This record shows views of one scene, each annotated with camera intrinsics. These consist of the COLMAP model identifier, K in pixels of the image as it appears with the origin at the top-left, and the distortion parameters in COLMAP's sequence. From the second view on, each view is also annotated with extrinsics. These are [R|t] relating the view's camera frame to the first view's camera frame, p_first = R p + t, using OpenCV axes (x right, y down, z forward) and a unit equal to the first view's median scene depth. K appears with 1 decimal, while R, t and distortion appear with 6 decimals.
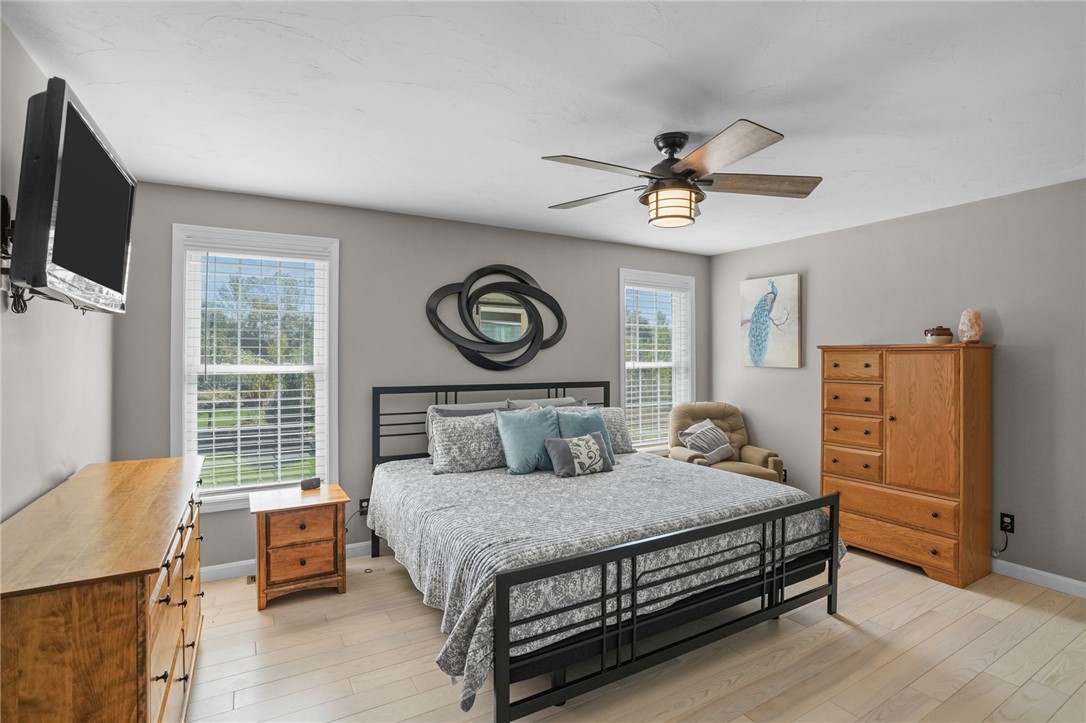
lens RADIAL K [[504.4, 0, 538.4], [0, 504.4, 341.8], [0, 0, 1]] dist [-0.067062, 0.000049]
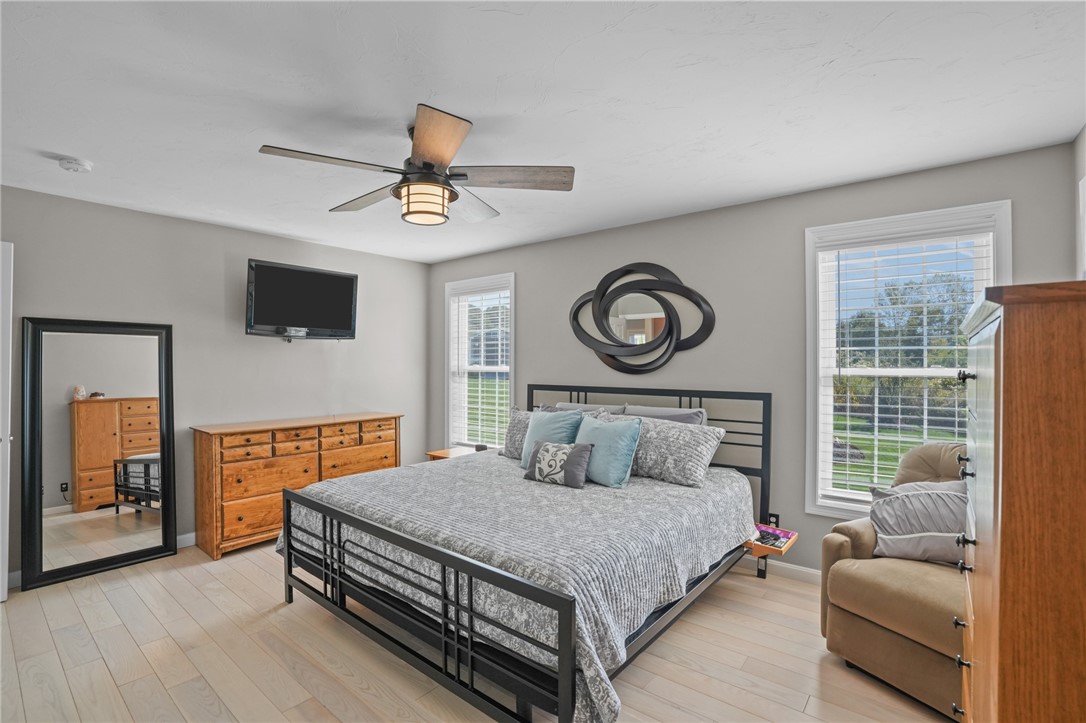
lens RADIAL K [[490.2, 0, 543.0], [0, 490.2, 361.5], [0, 0, 1]] dist [-0.006530, -0.000123]
pose [[0.371871, 0.000578, -0.928284, 0.938611], [0.030830, 0.999440, 0.012973, 0.020636], [0.927772, -0.033443, 0.371645, 0.639828]]
